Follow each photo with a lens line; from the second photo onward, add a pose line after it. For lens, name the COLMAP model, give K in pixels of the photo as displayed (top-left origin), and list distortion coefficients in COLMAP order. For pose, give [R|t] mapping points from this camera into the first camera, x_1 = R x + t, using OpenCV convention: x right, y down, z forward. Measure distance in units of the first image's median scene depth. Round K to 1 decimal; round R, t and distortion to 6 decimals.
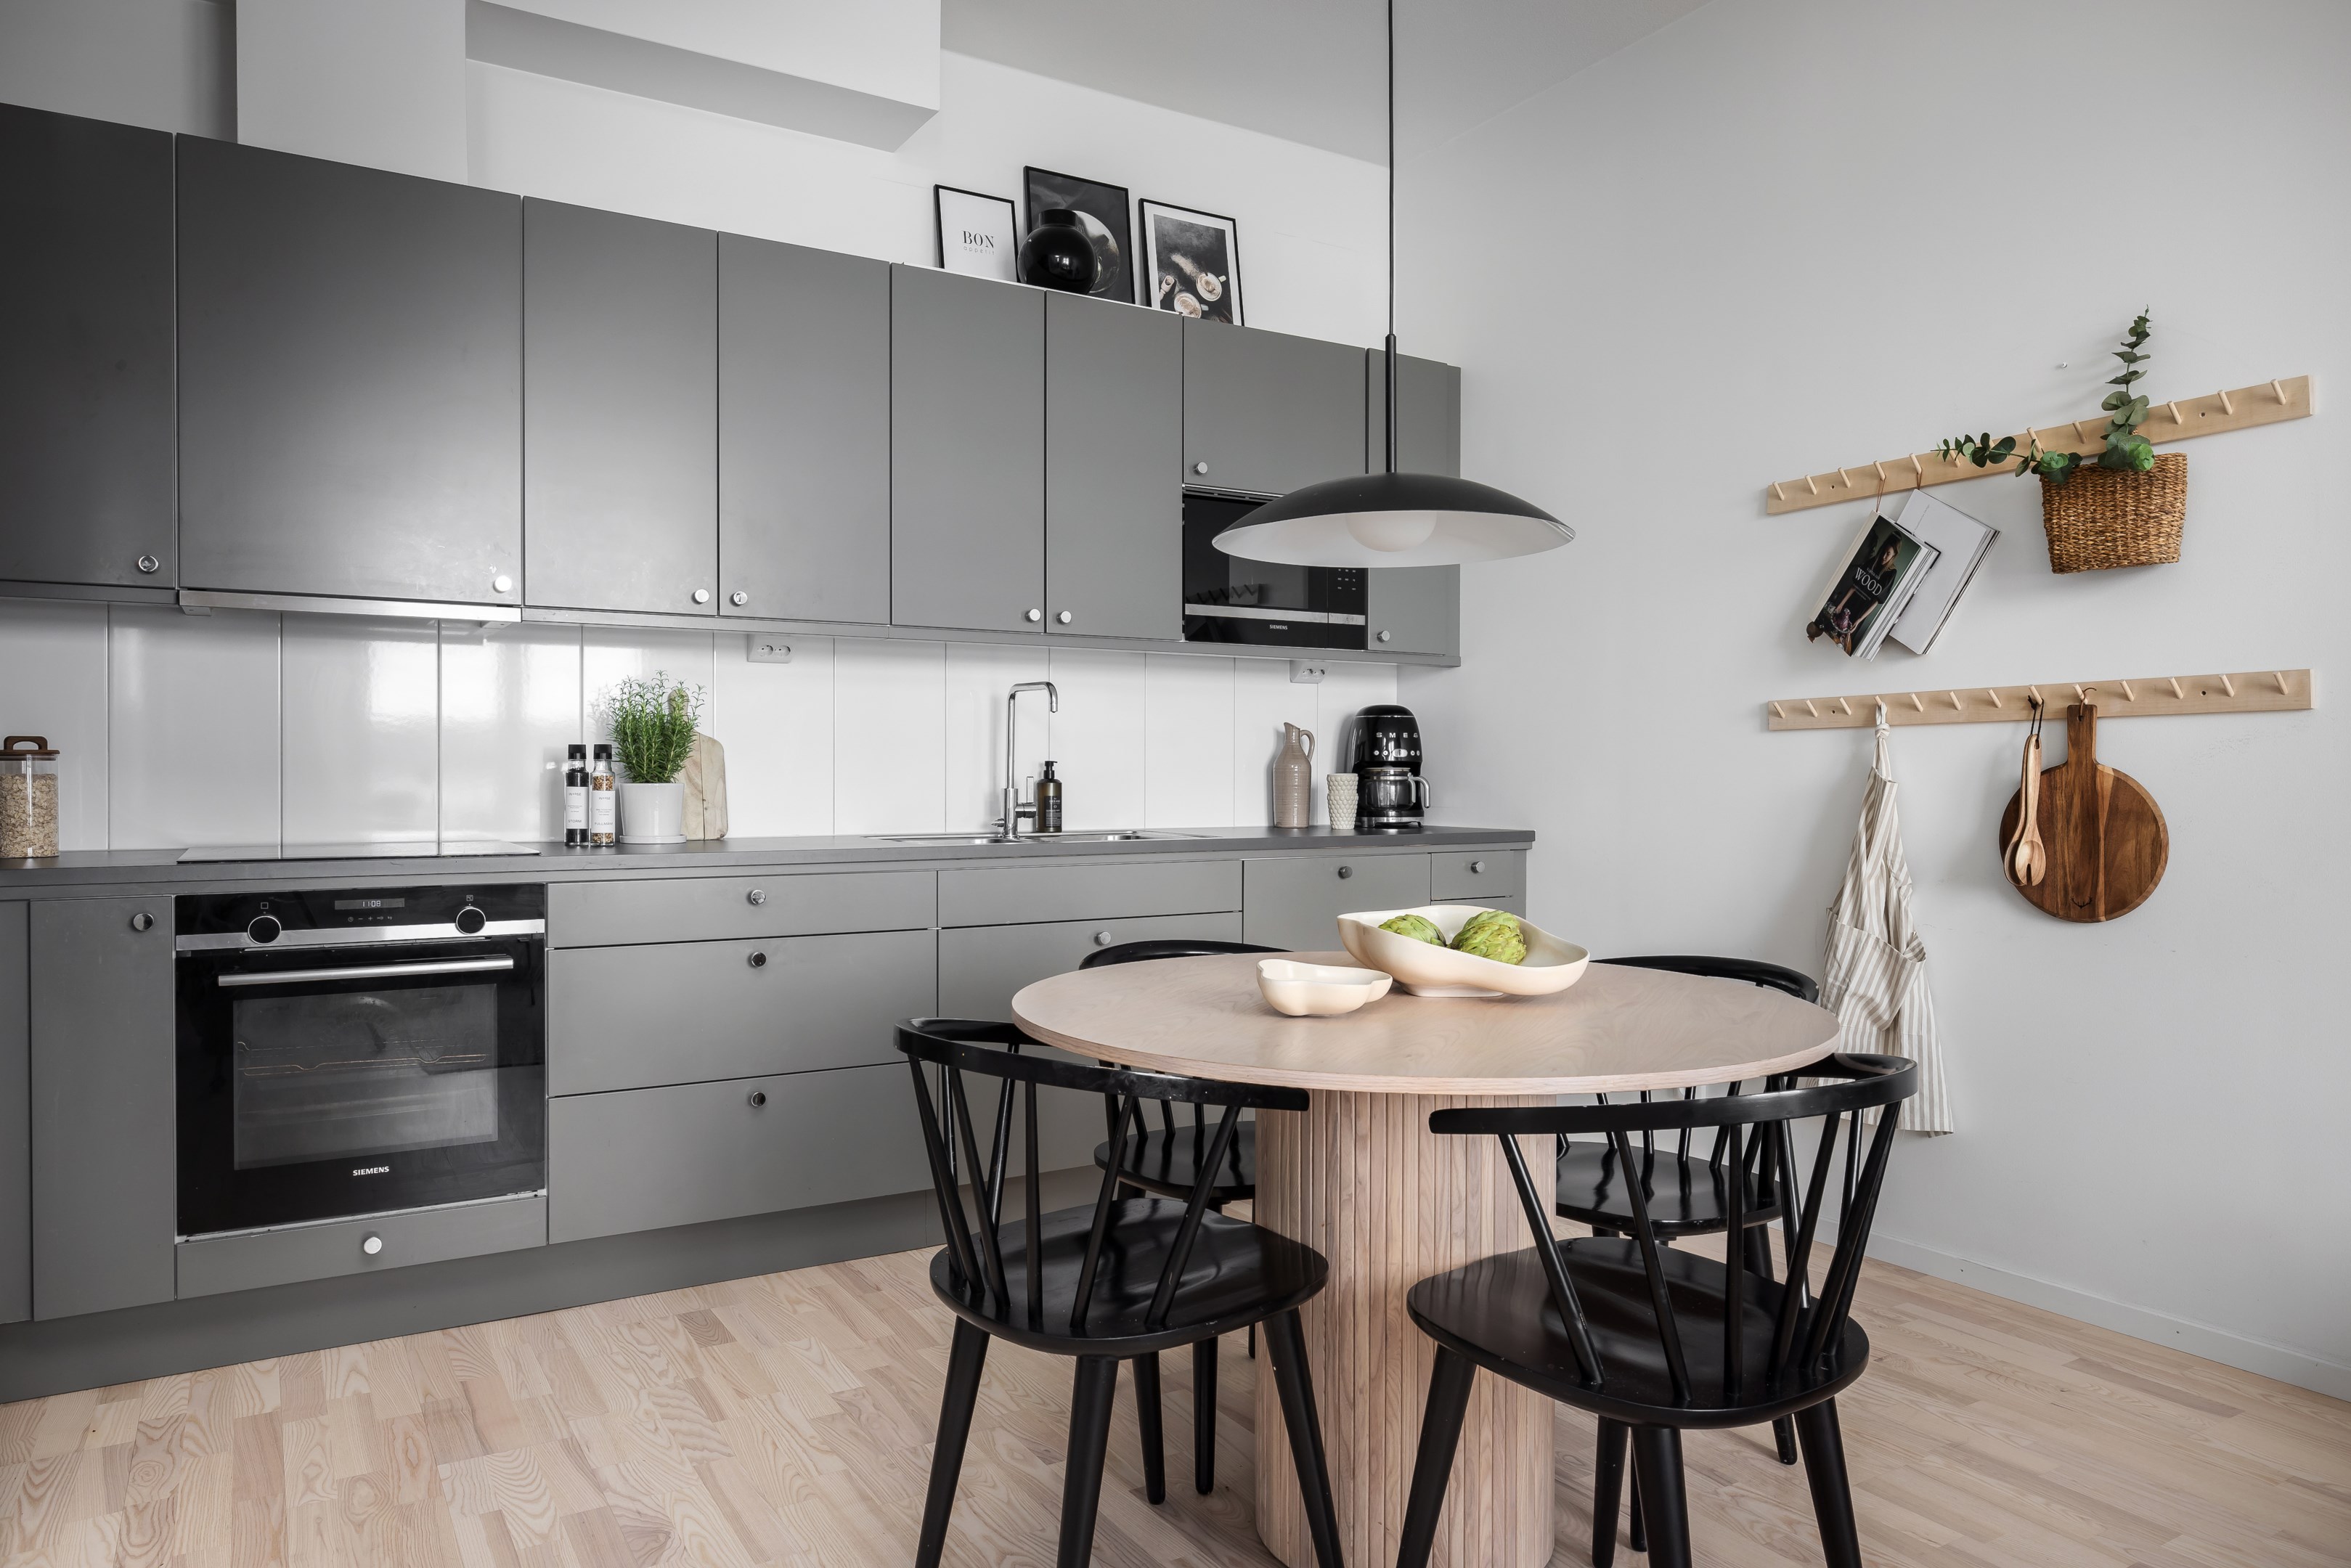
lens RADIAL K [[1541.5, 0, 1178.9], [0, 1541.5, 780.1], [0, 0, 1]] dist [-0.010514, 0.010820]
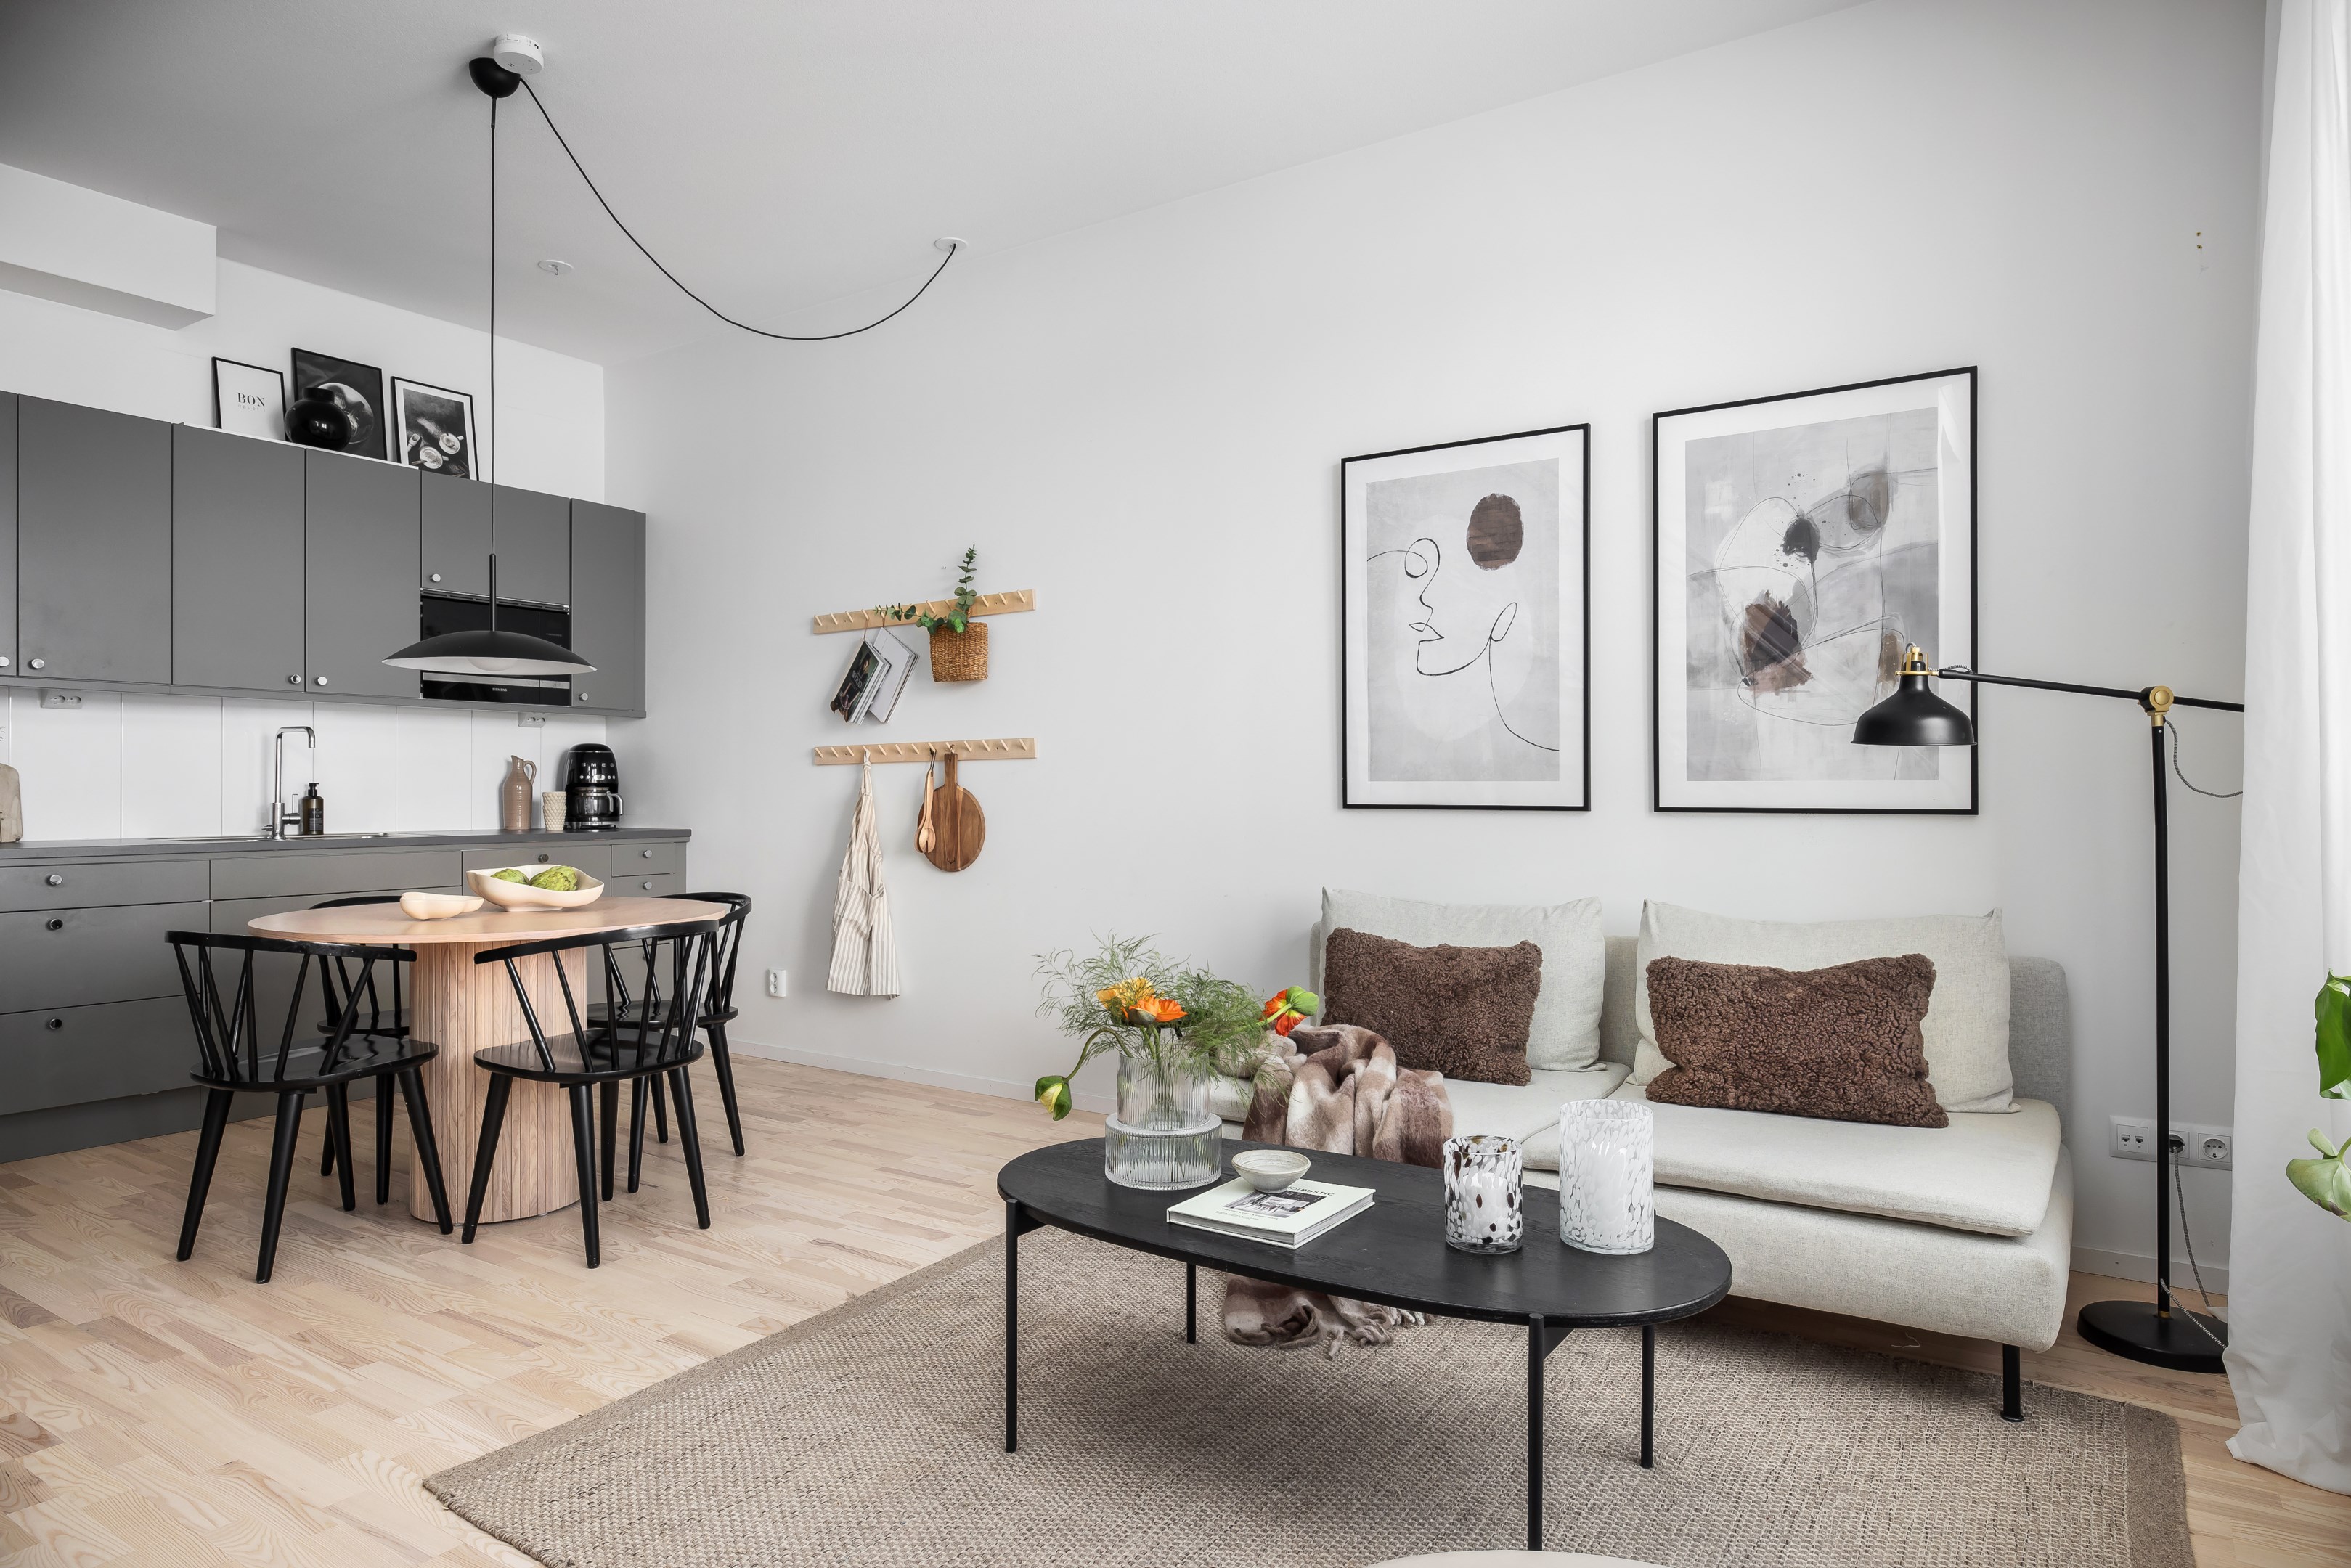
lens RADIAL K [[1370.6, 0, 1182.1], [0, 1370.6, 790.2], [0, 0, 1]] dist [-0.008495, 0.000566]
pose [[0.903345, -0.001324, 0.428912, 0.095684], [0.003459, 0.999985, -0.004198, 0.002146], [-0.428900, 0.005276, 0.903336, -0.441343]]
